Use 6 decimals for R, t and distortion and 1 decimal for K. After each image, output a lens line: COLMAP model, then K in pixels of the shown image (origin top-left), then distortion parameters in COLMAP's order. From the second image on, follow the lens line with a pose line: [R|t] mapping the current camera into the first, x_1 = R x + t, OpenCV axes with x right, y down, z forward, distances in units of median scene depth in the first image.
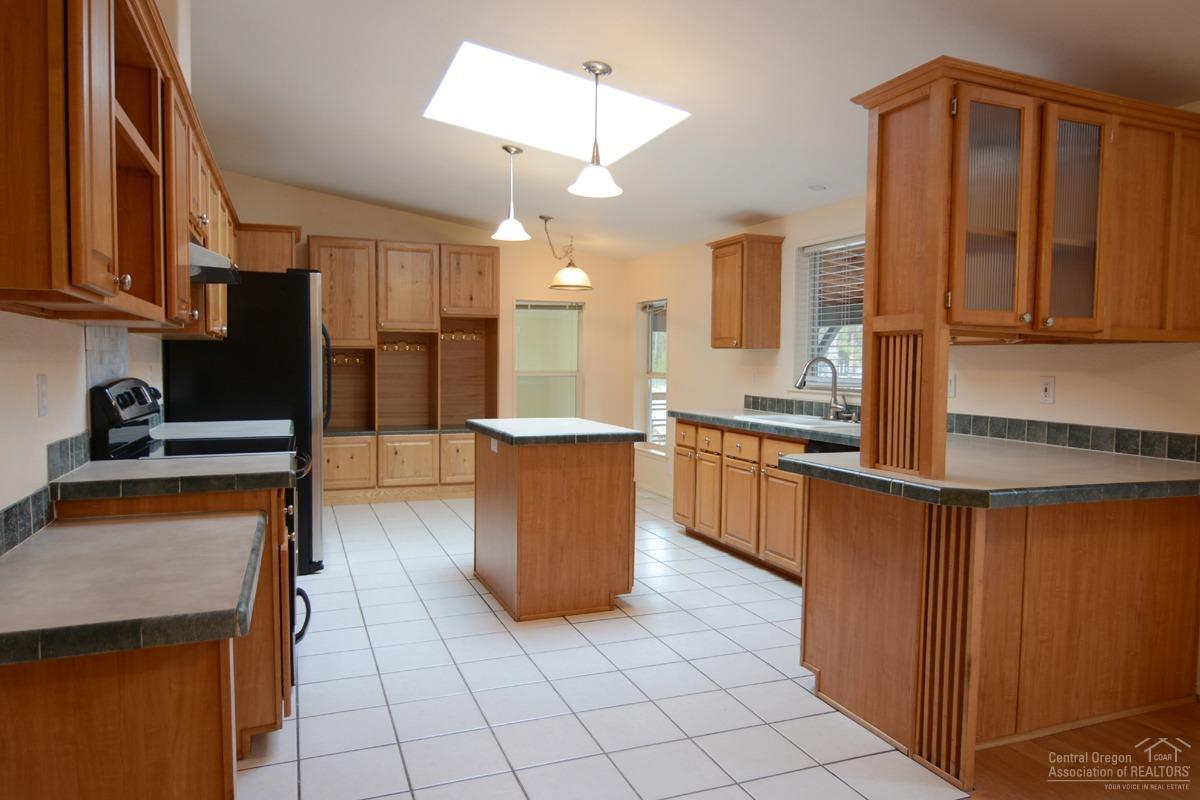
lens RADIAL K [[802.8, 0, 600.0], [0, 802.8, 400.0], [0, 0, 1]] dist [-0.001279, -0.002414]
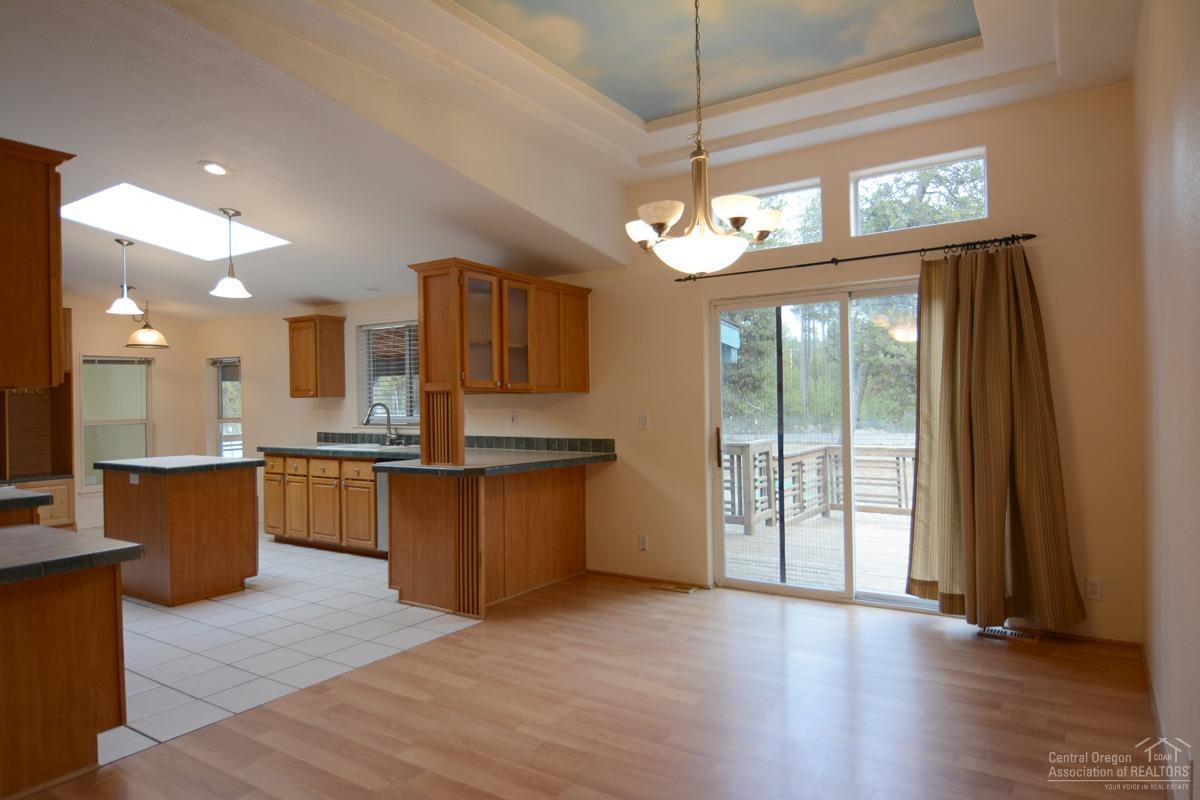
lens RADIAL K [[728.8, 0, 600.0], [0, 728.8, 400.0], [0, 0, 1]] dist [0.003770, 0.000672]
pose [[0.820893, -0.023276, 0.570608, -0.165959], [0.051760, 0.998089, -0.033750, 0.007637], [-0.568732, 0.057240, 0.820529, -0.350796]]
